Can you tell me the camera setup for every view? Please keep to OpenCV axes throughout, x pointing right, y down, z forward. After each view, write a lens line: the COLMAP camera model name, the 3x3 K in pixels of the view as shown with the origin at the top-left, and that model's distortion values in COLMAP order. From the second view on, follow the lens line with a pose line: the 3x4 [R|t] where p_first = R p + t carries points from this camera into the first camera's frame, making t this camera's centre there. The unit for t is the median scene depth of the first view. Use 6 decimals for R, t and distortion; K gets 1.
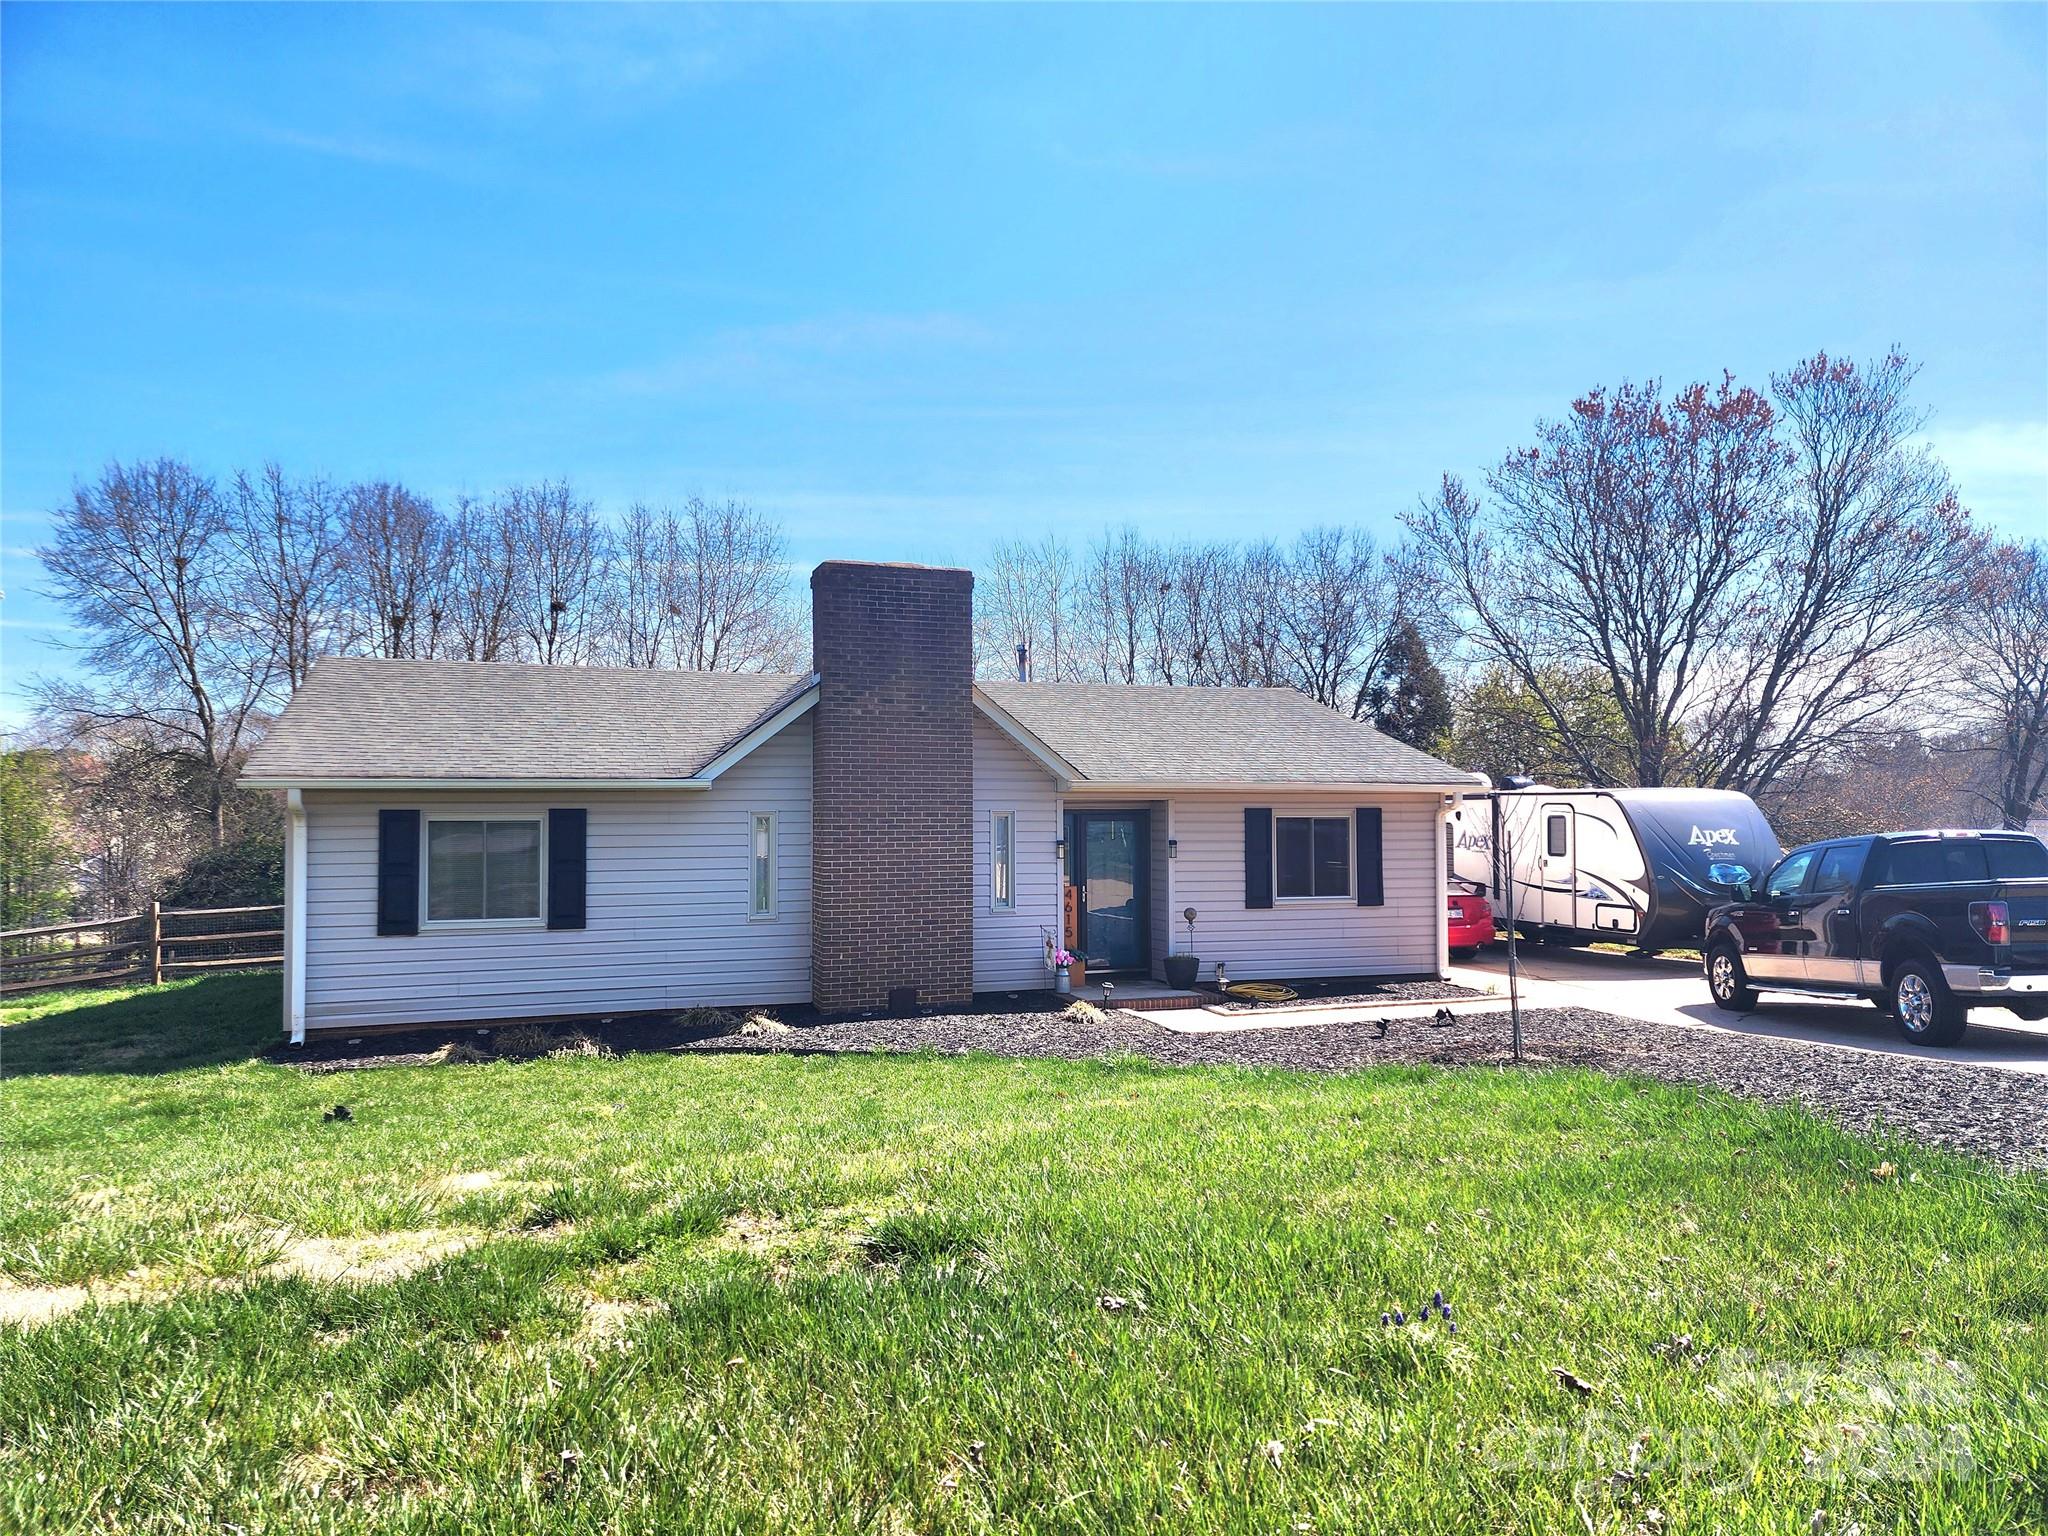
lens RADIAL K [[1403.8, 0, 1035.2], [0, 1403.8, 795.1], [0, 0, 1]] dist [0.120389, -0.113667]
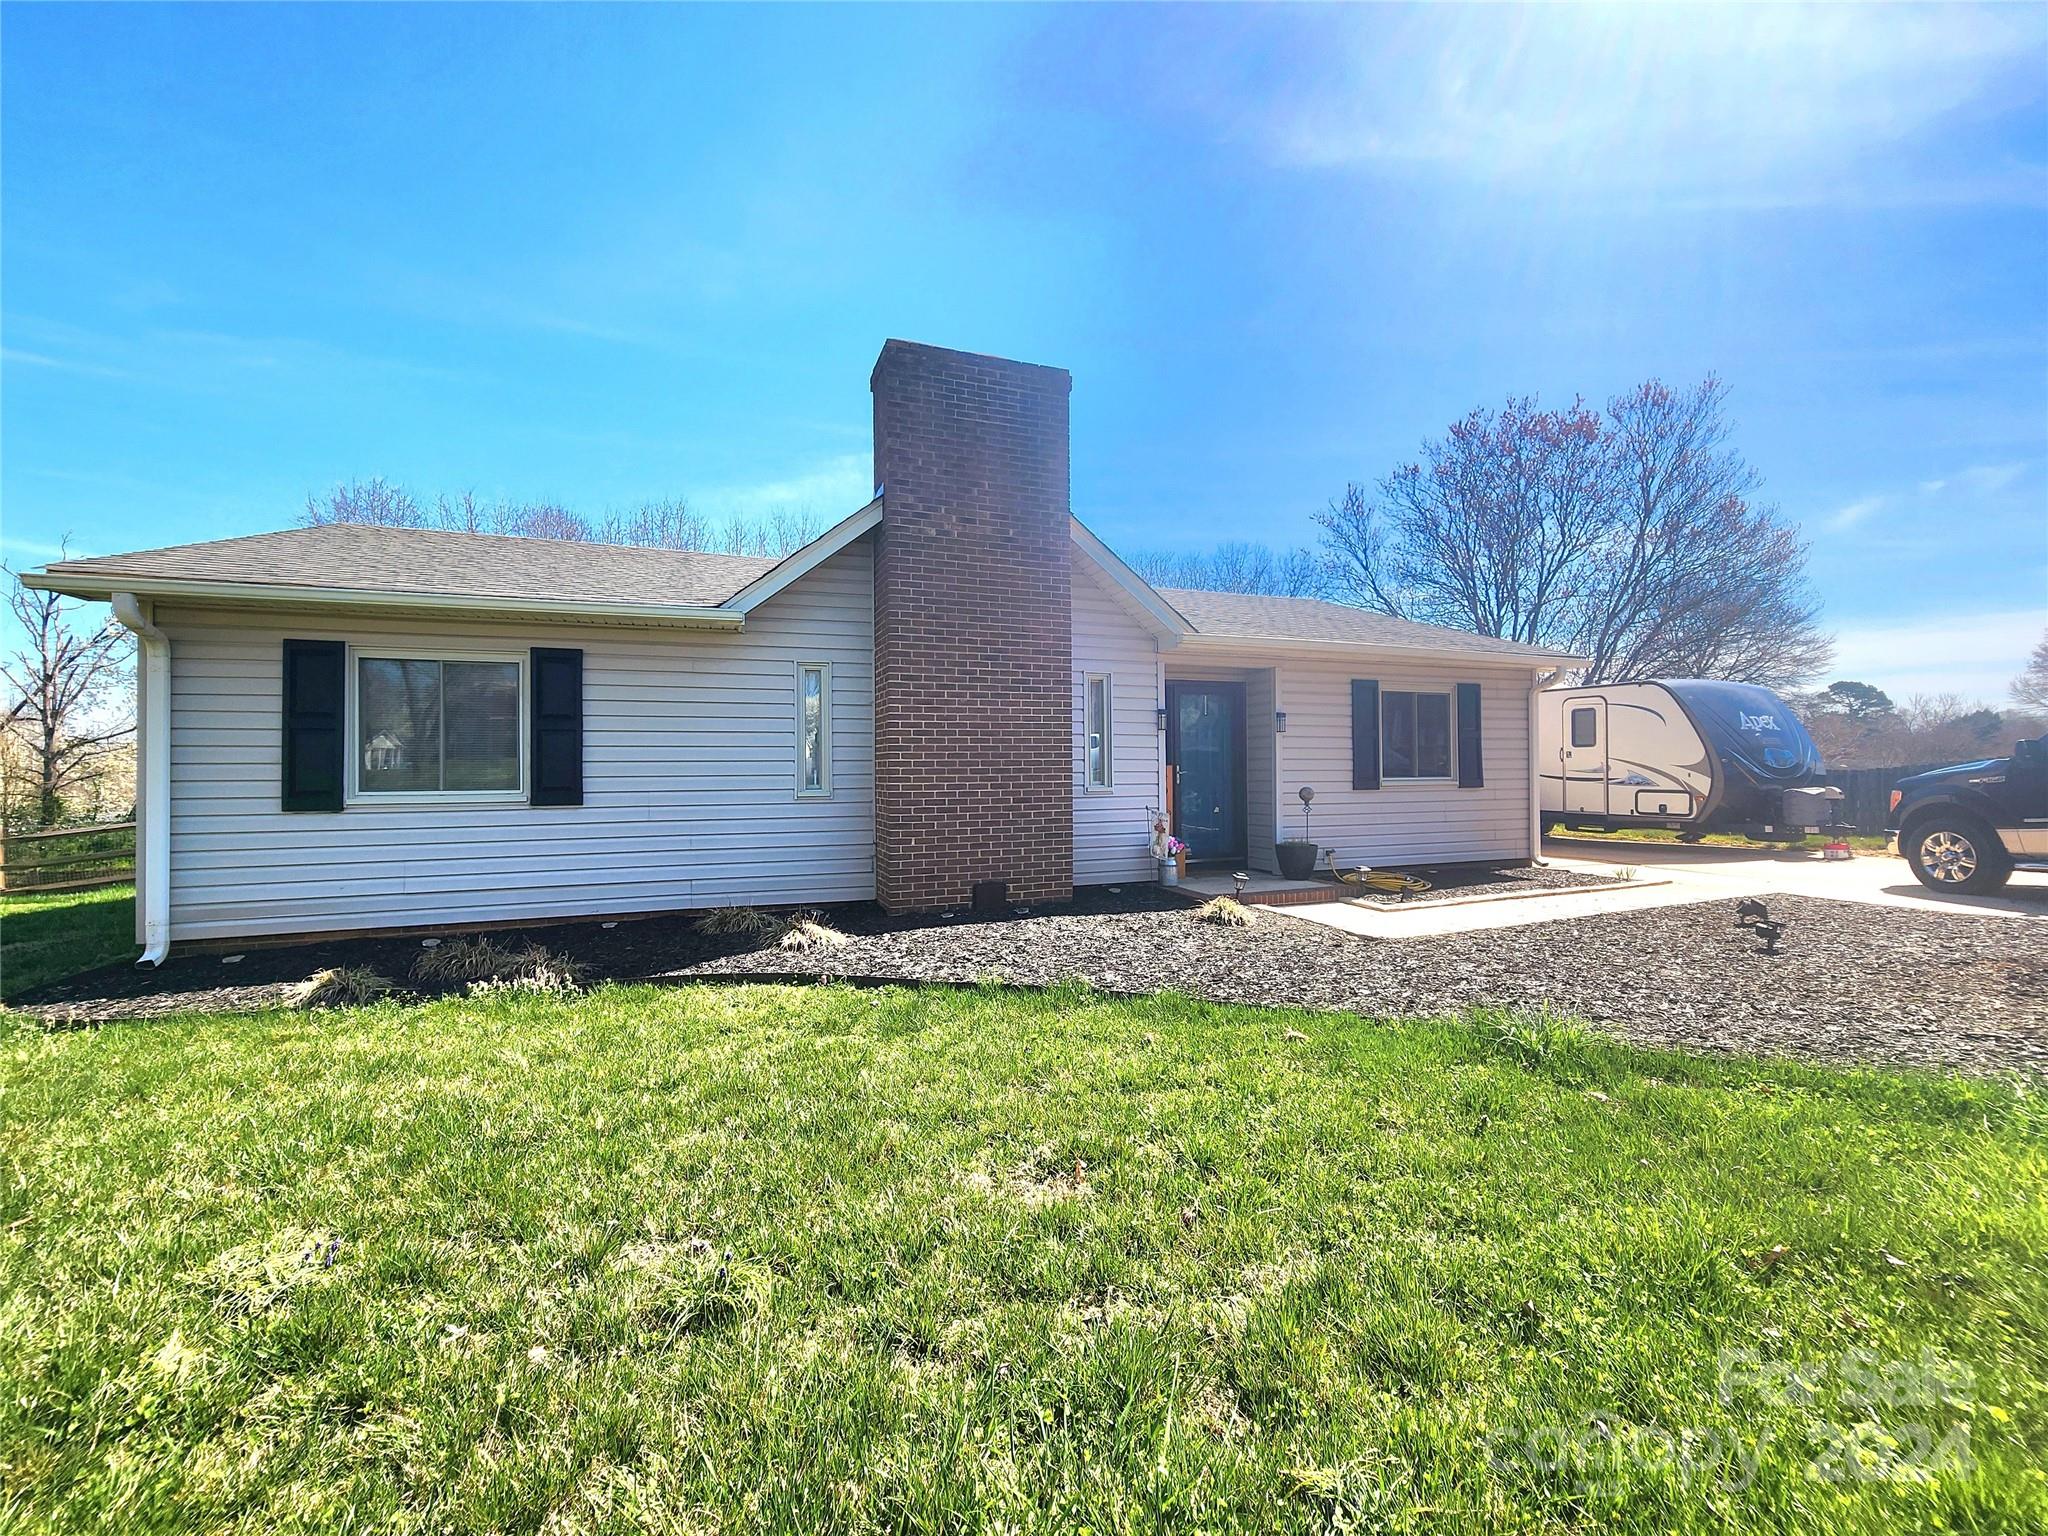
lens RADIAL K [[844.1, 0, 1016.1], [0, 844.1, 768.3], [0, 0, 1]] dist [-0.001202, 0.000576]
pose [[0.999757, -0.005469, 0.021343, -0.088028], [0.005296, 0.999953, 0.008136, 0.068224], [-0.021387, -0.008021, 0.999739, 0.515670]]
